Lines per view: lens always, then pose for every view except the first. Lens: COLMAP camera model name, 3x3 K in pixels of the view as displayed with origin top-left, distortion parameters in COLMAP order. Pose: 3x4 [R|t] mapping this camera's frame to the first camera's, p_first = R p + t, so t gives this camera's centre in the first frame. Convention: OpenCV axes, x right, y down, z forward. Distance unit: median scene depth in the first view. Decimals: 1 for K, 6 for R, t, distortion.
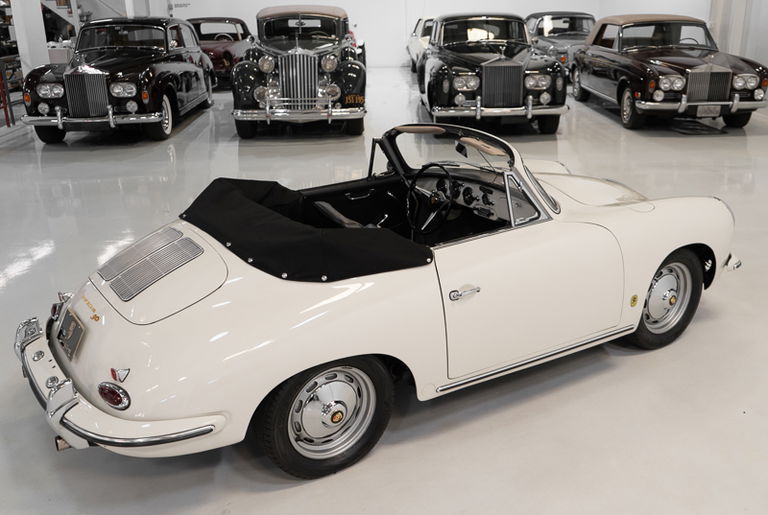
lens RADIAL K [[753.3, 0, 395.4], [0, 753.3, 281.4], [0, 0, 1]] dist [-0.012939, 0.000000]
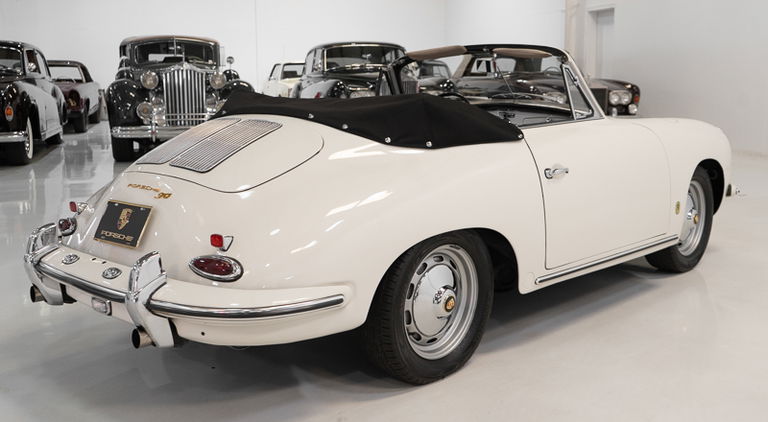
lens RADIAL K [[787.9, 0, 382.7], [0, 787.9, 198.1], [0, 0, 1]] dist [0.004377, 0.000000]
pose [[0.975268, -0.028075, 0.219233, -0.261887], [0.073866, 0.976269, -0.203576, 0.180574], [-0.208315, 0.214735, 0.954198, 0.094064]]
